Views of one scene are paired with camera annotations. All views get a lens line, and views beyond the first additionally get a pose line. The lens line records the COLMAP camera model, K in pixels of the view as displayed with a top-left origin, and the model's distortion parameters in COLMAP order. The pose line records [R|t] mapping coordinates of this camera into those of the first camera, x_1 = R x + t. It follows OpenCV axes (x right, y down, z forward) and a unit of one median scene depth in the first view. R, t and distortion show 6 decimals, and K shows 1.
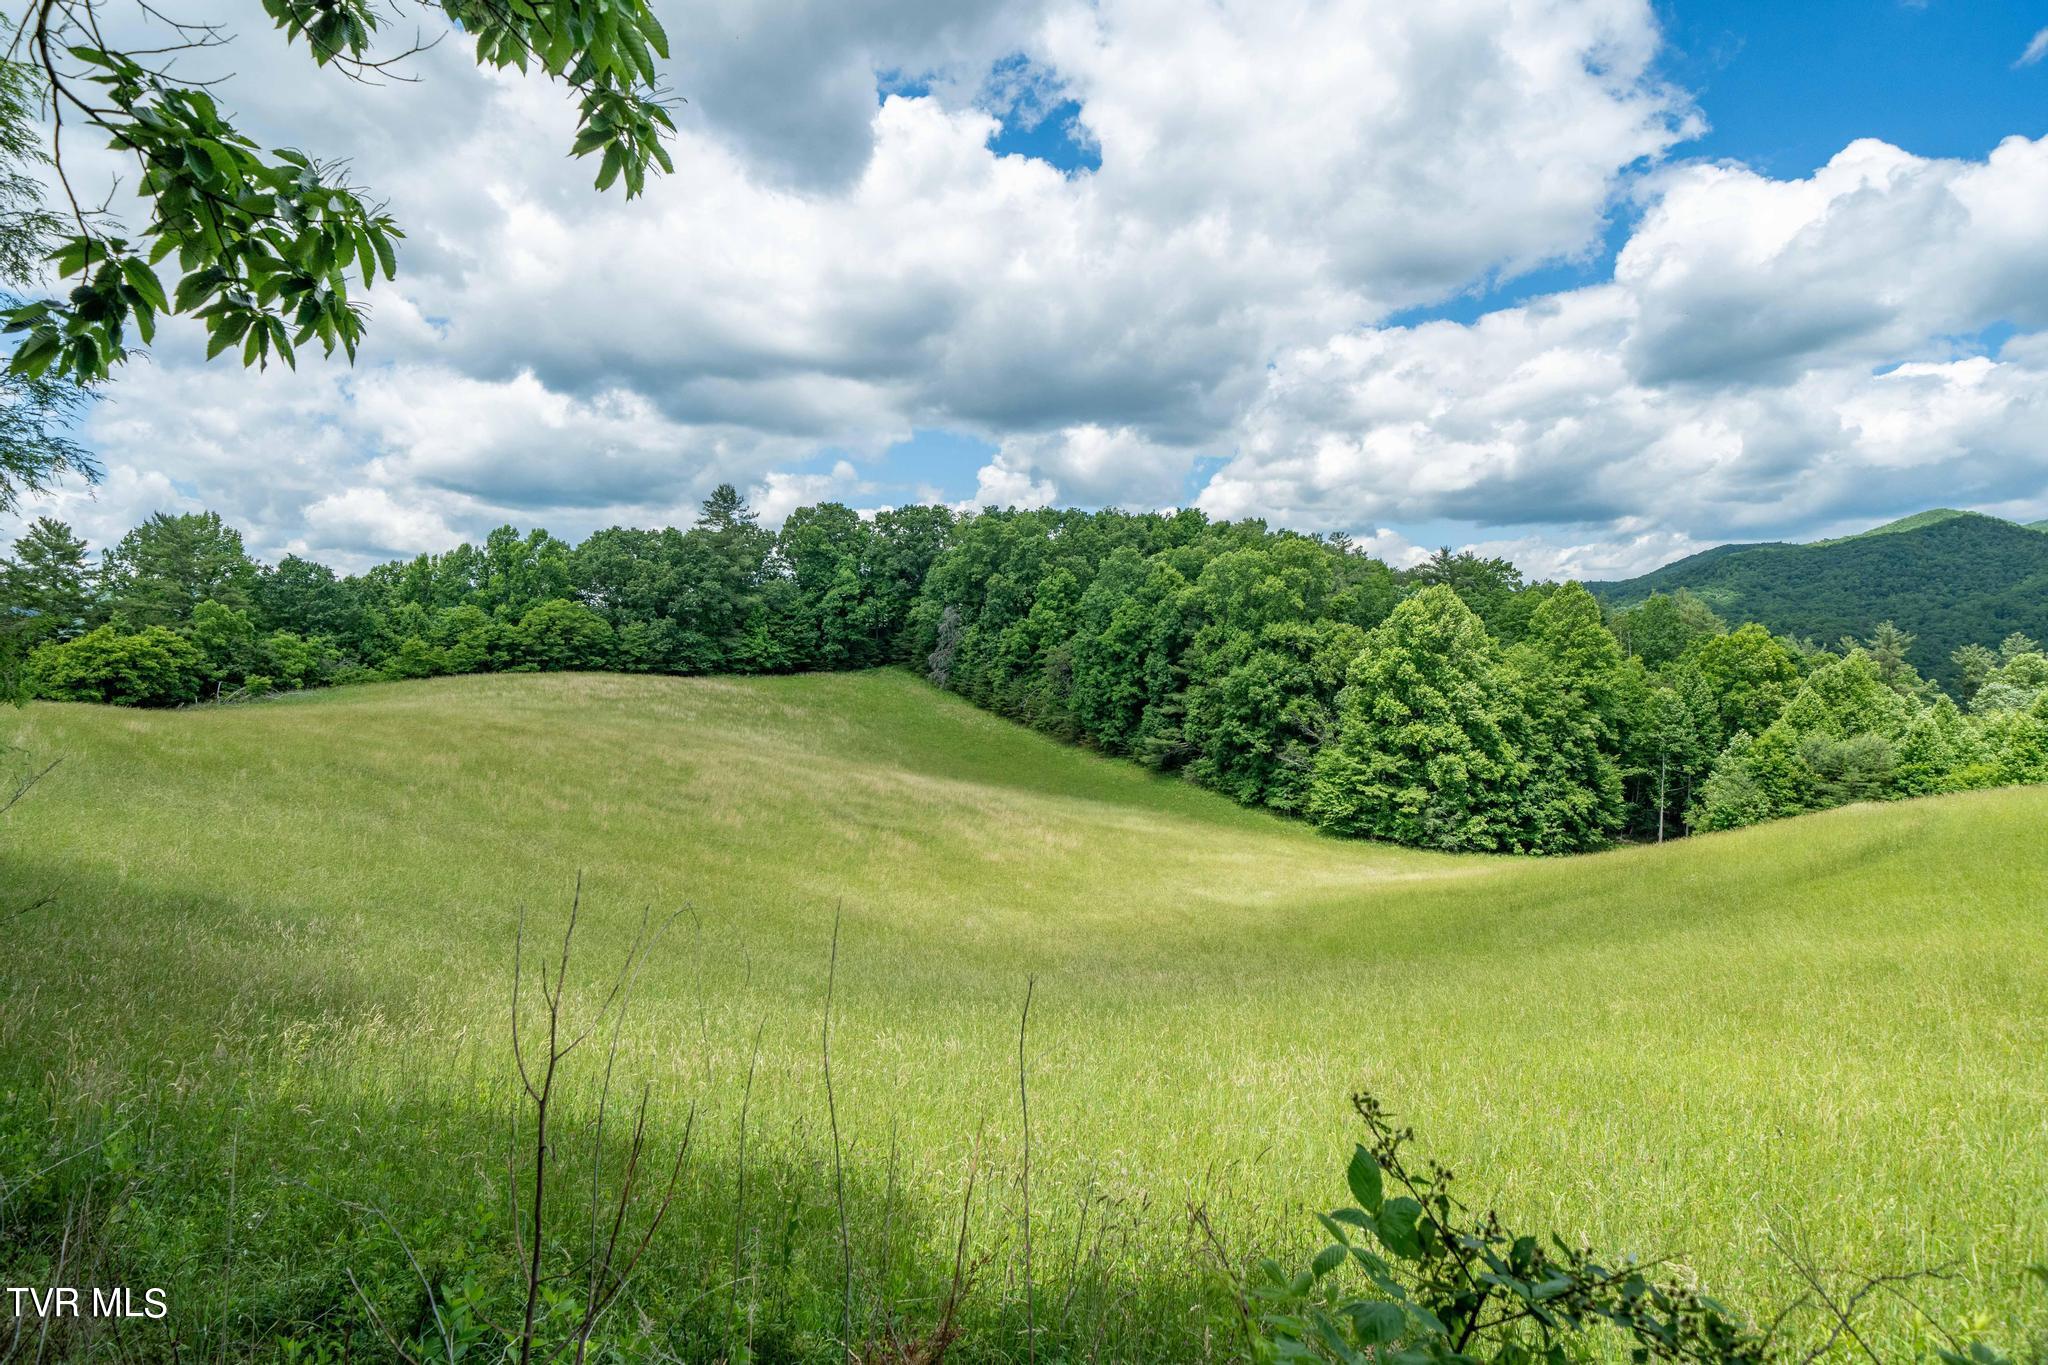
lens RADIAL K [[1166.5, 0, 1021.3], [0, 1166.5, 672.0], [0, 0, 1]] dist [-0.015691, 0.001876]
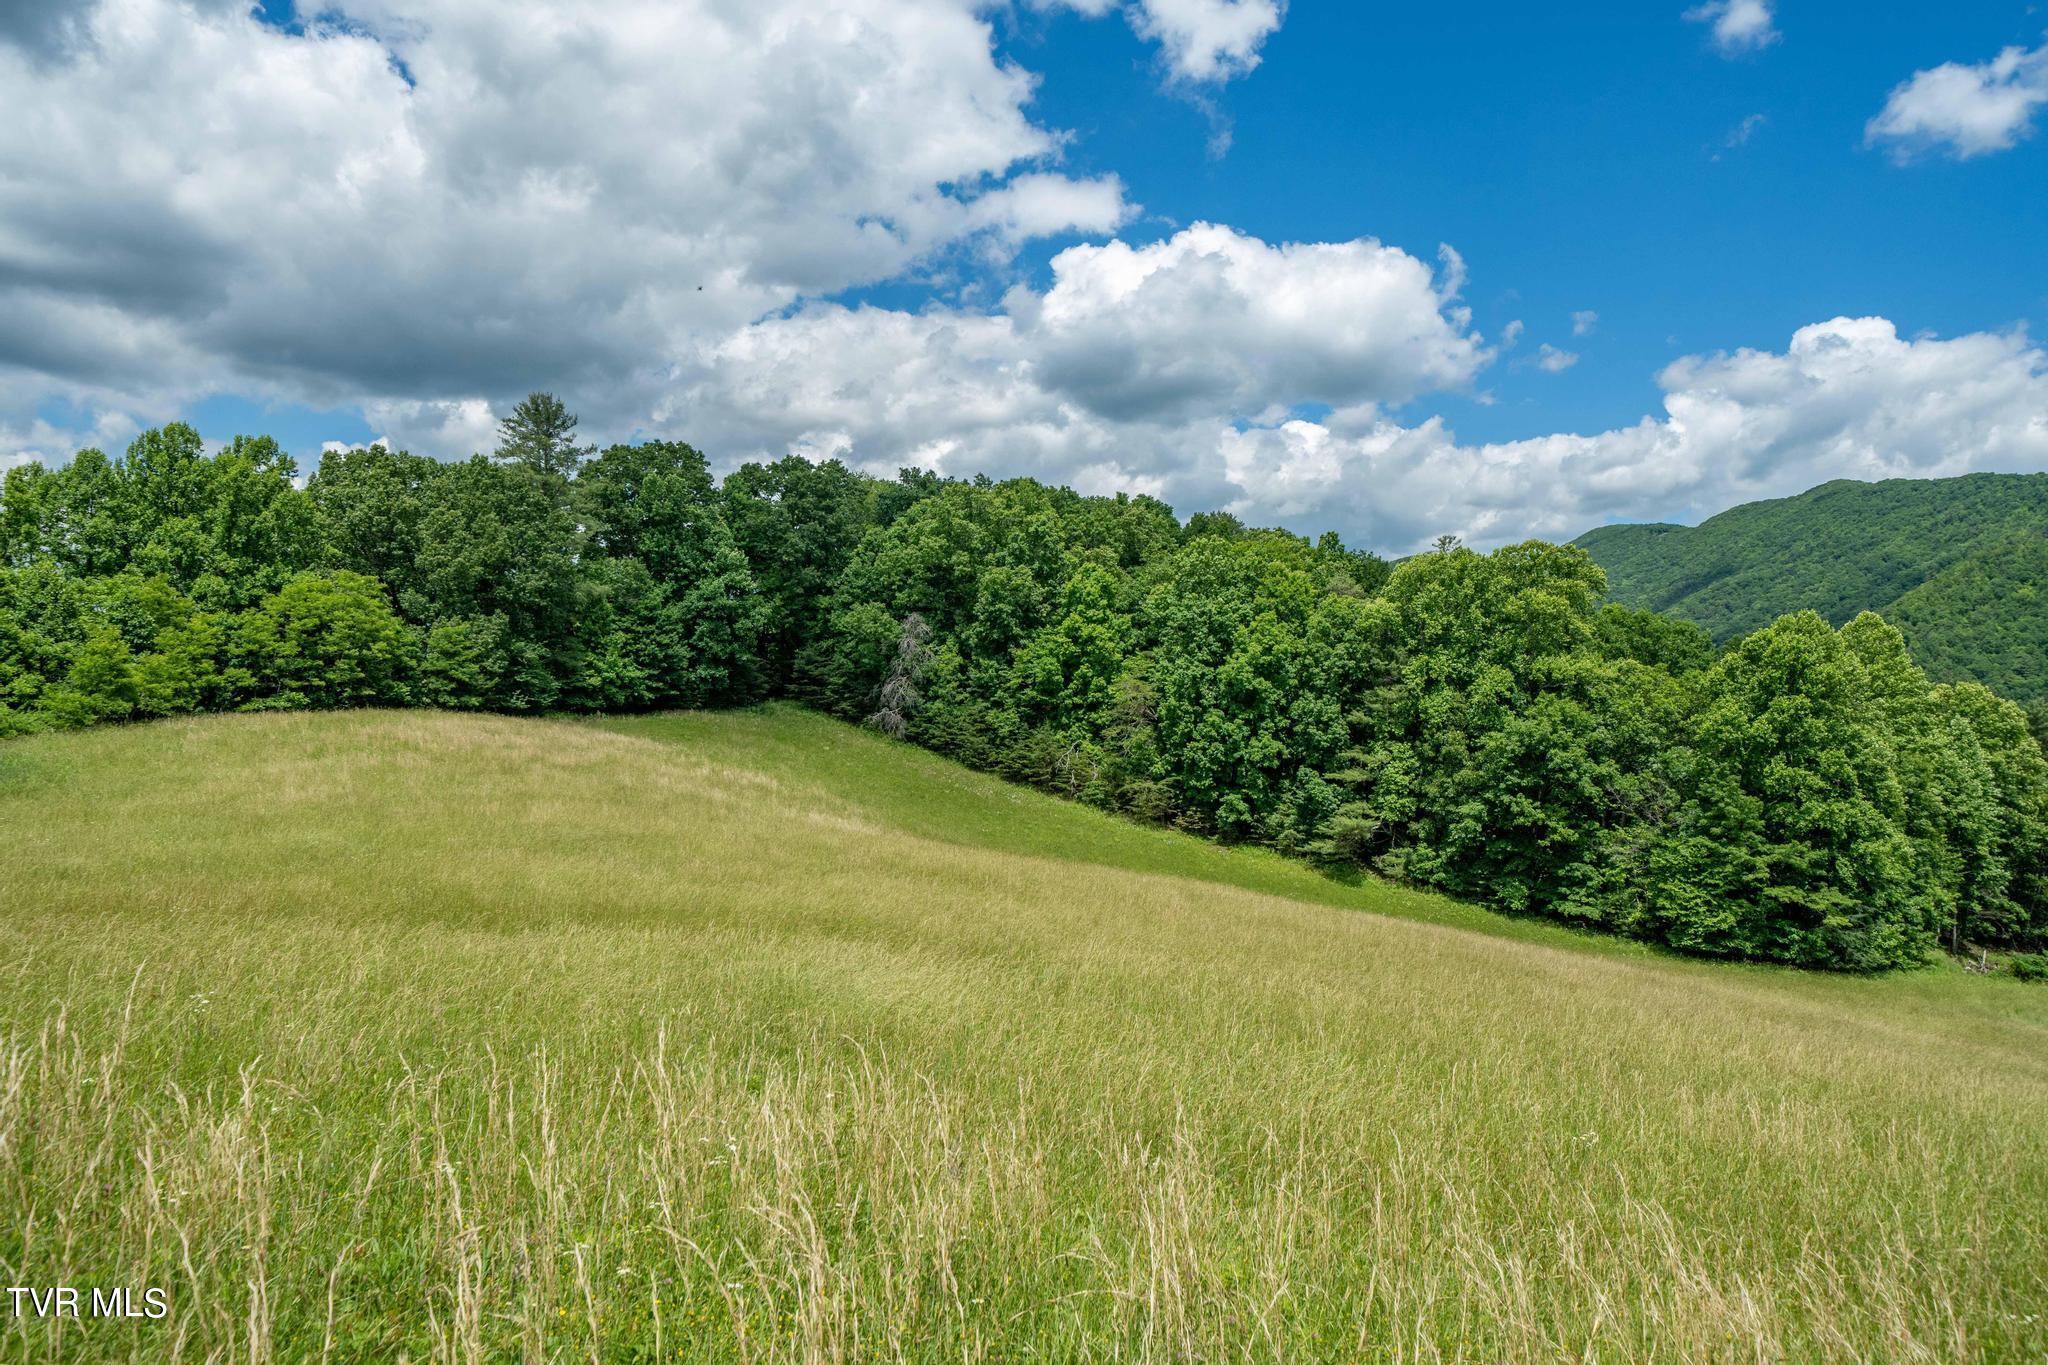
lens RADIAL K [[1371.0, 0, 1017.3], [0, 1371.0, 681.5], [0, 0, 1]] dist [-0.001932, -0.000908]
pose [[0.924174, 0.019349, 0.381482, -0.334768], [-0.012712, 0.999721, -0.019911, -0.003960], [-0.381761, 0.013552, 0.924162, 0.302560]]
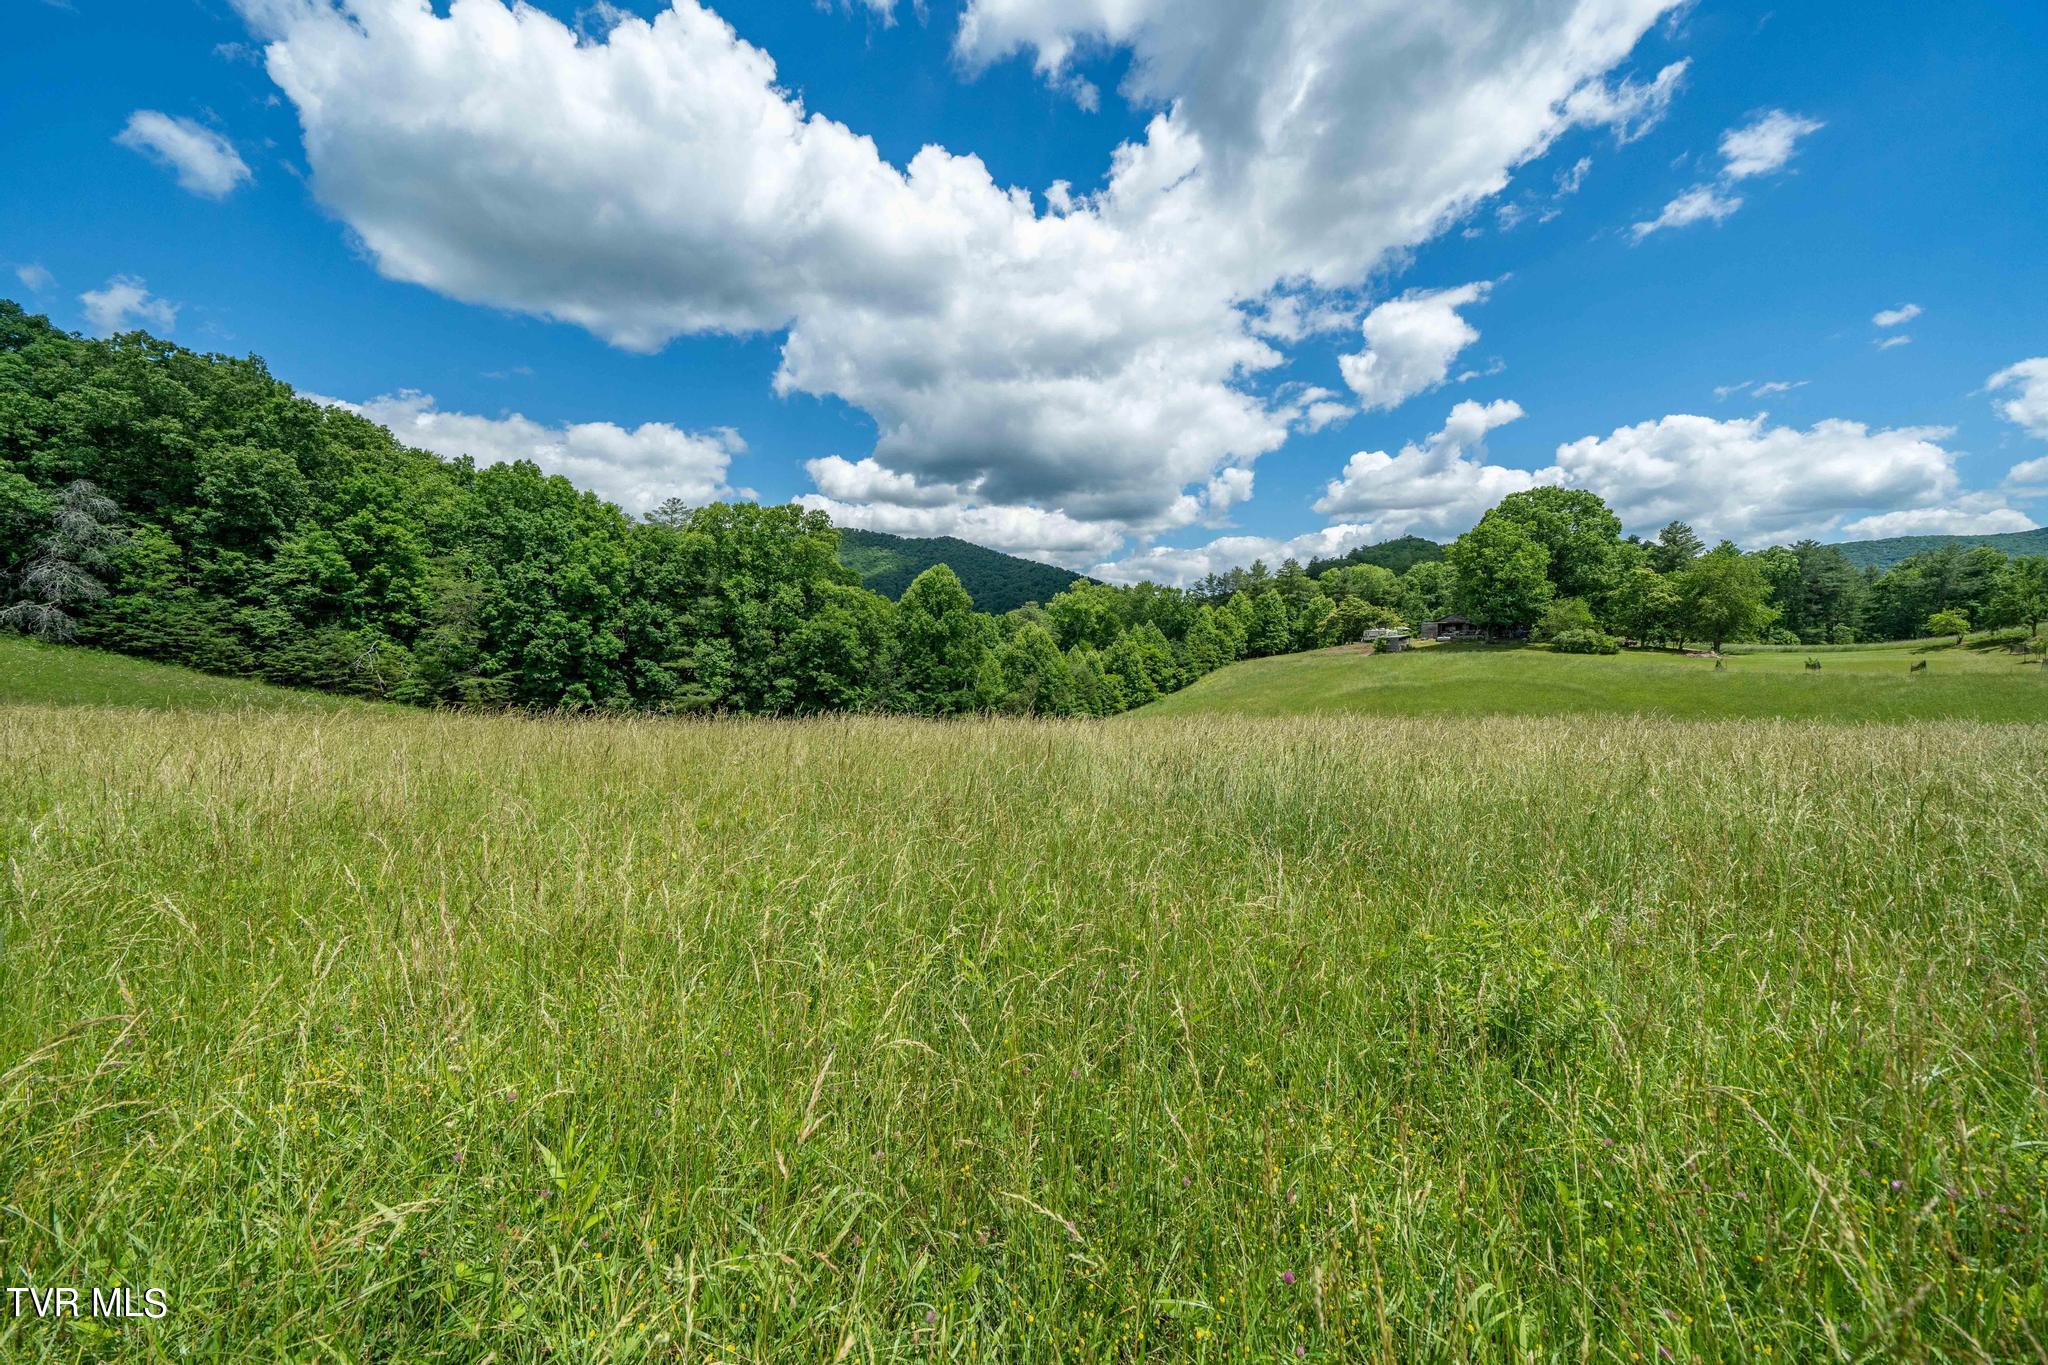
lens RADIAL K [[698.1, 0, 1016.8], [0, 698.1, 671.1], [0, 0, 1]] dist [-0.006367, 0.000118]
pose [[0.152673, -0.036599, 0.987599, -0.337549], [-0.004958, 0.999273, 0.037798, 0.015301], [-0.988264, -0.010667, 0.152381, 0.611377]]
